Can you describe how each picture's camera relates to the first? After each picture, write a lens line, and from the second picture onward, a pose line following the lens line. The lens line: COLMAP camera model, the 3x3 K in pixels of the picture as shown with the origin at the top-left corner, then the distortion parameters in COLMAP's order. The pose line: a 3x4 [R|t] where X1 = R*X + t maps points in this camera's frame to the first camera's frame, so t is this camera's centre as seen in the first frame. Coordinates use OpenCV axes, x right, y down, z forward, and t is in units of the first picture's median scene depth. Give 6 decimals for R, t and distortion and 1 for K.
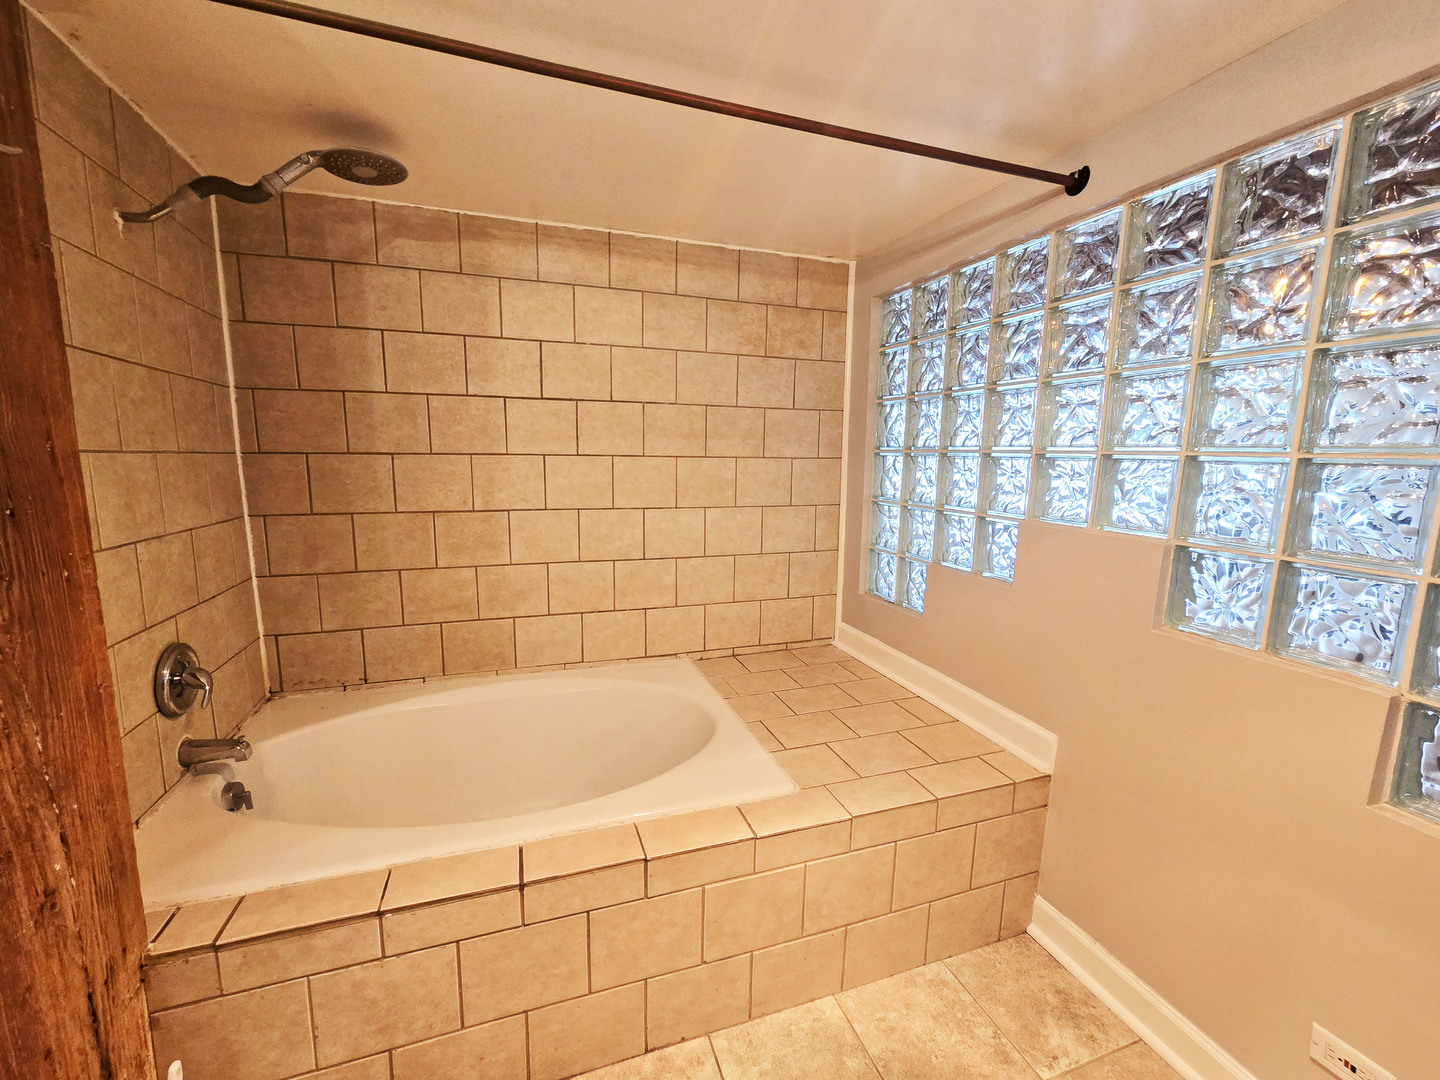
lens RADIAL K [[591.1, 0, 716.0], [0, 591.1, 538.8], [0, 0, 1]] dist [-0.001189, 0.000910]
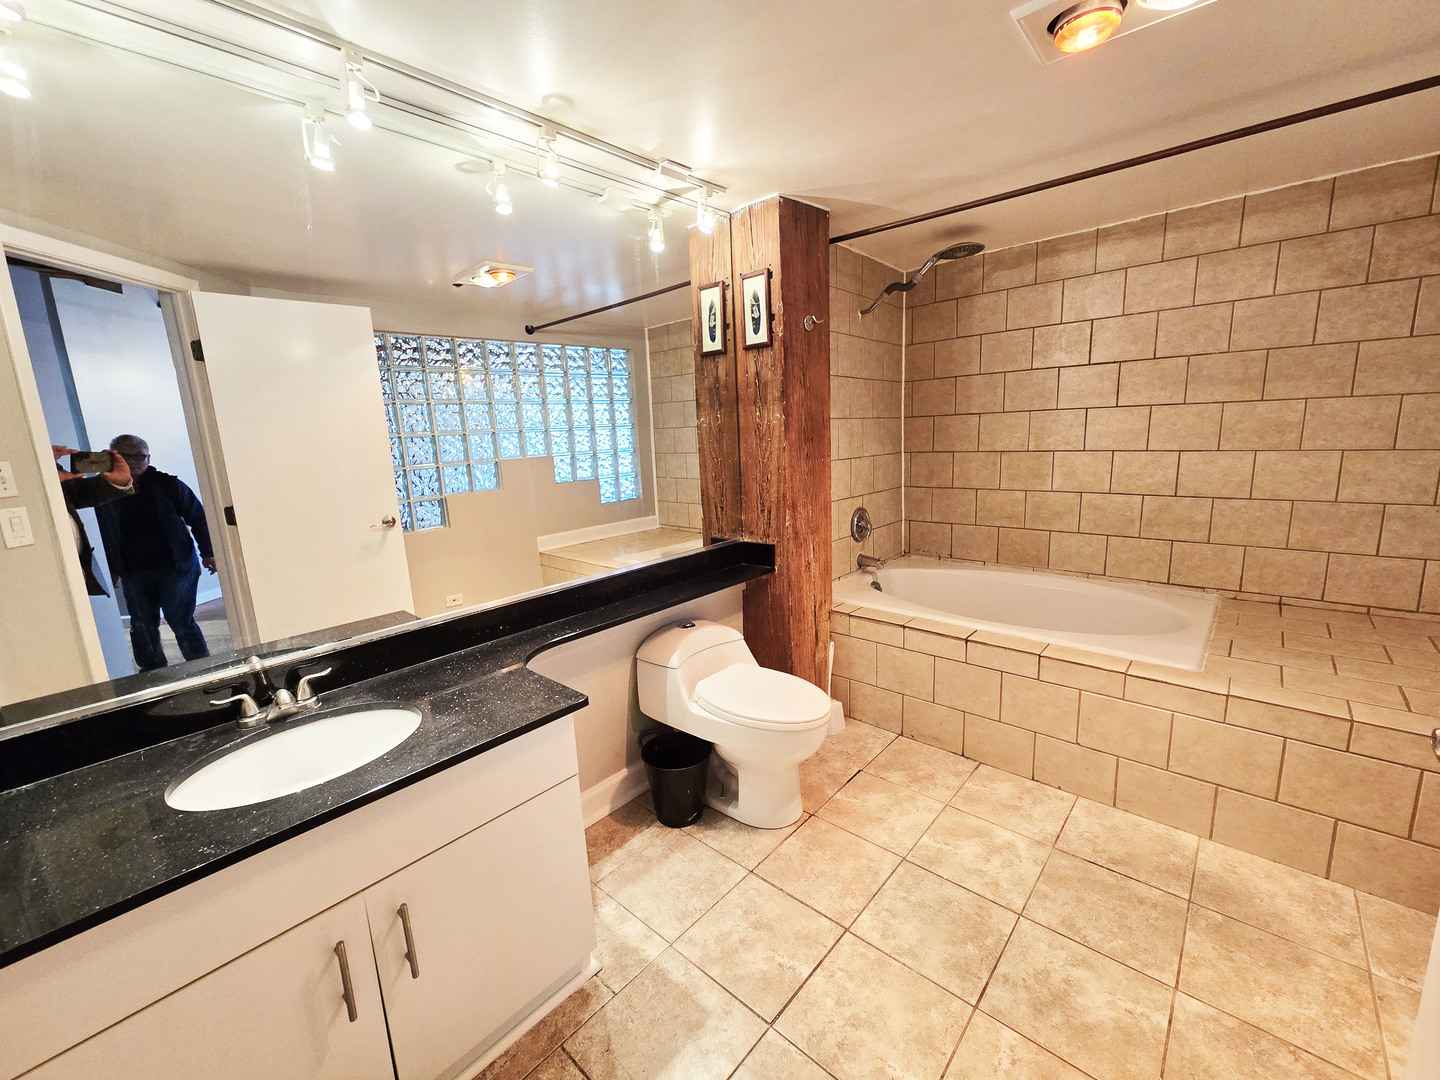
lens RADIAL K [[591.1, 0, 723.8], [0, 591.1, 542.2], [0, 0, 1]] dist [-0.001189, 0.000910]
pose [[0.488560, 0.132936, -0.862344, 0.570863], [-0.077655, 0.991028, 0.108778, 0.084557], [0.869068, 0.013821, 0.494500, -0.399236]]
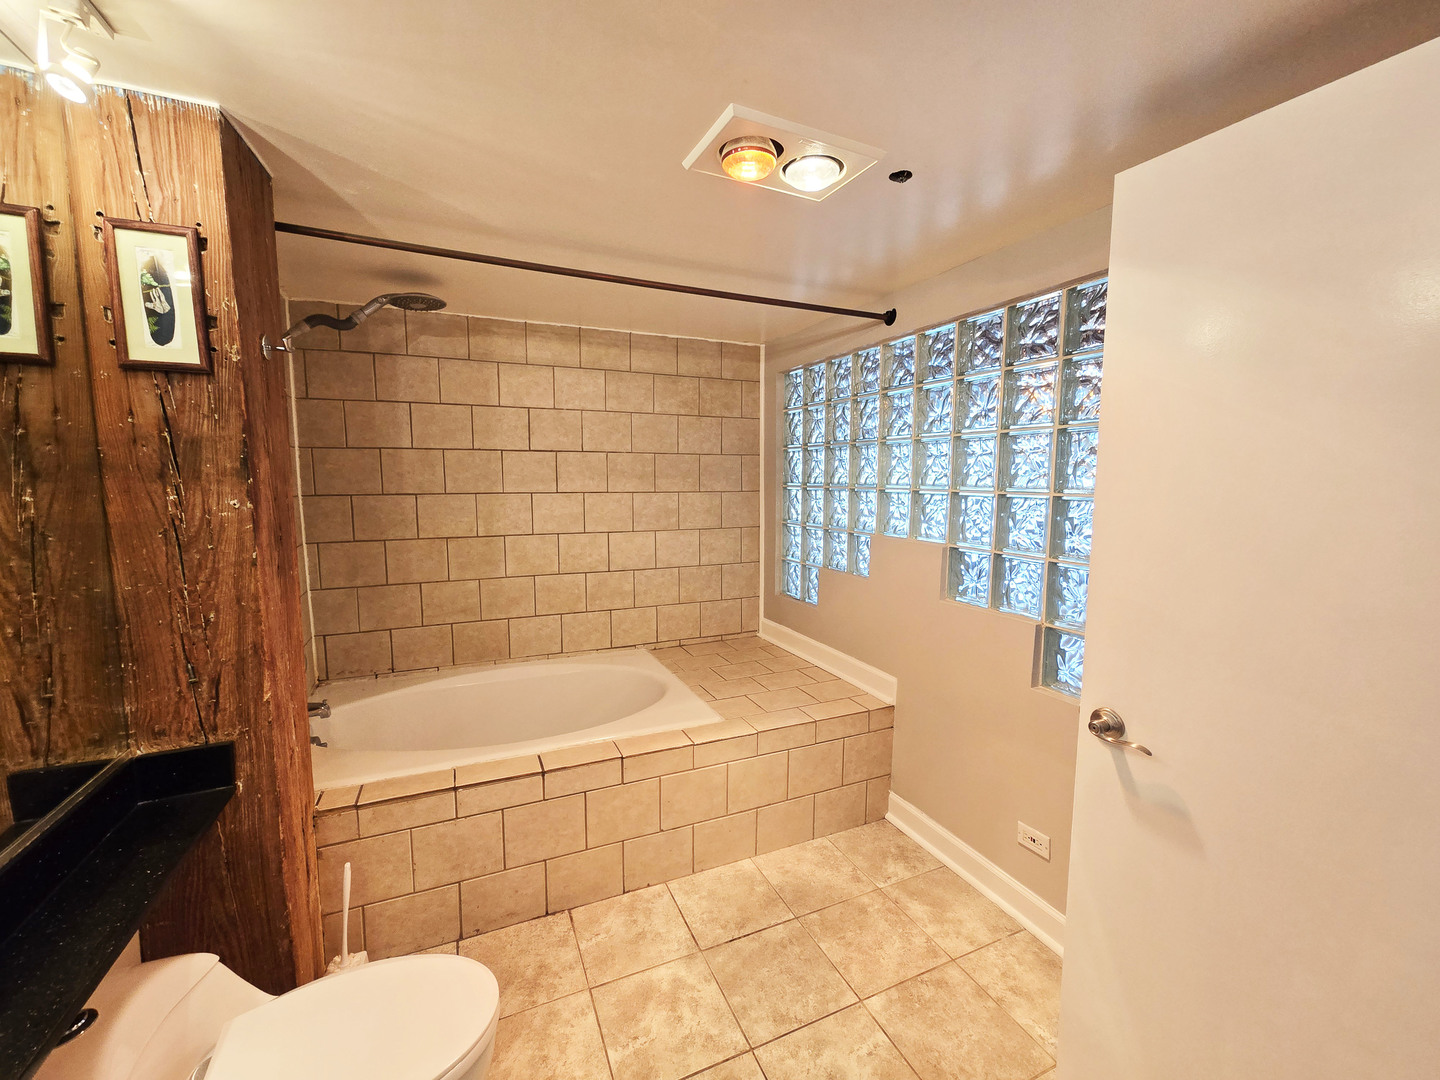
lens RADIAL K [[591.1, 0, 718.5], [0, 591.1, 541.4], [0, 0, 1]] dist [-0.001189, 0.000910]
pose [[0.995775, -0.021284, 0.089331, 0.004178], [0.024653, 0.999019, -0.036776, 0.028726], [-0.088460, 0.038823, 0.995323, -0.402826]]
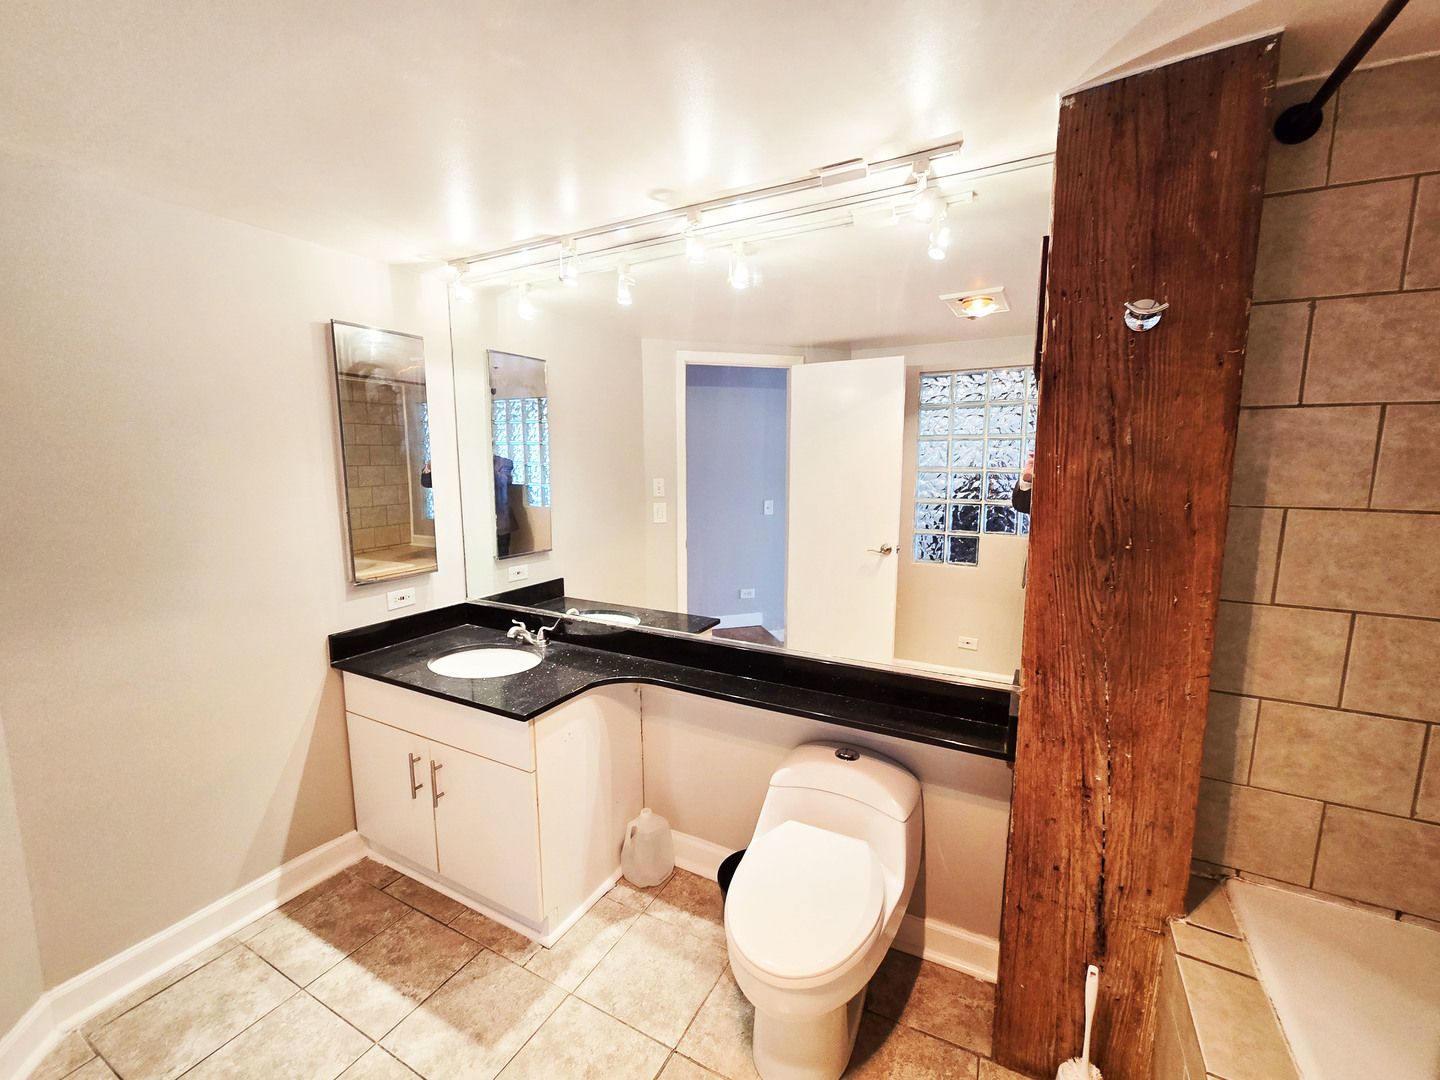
lens RADIAL K [[591.1, 0, 717.7], [0, 591.1, 539.9], [0, 0, 1]] dist [-0.001189, 0.000910]
pose [[-0.728809, 0.083619, -0.679592, 0.259596], [-0.109220, 0.965610, 0.235941, -0.128959], [0.675950, 0.246181, -0.694613, 0.557383]]
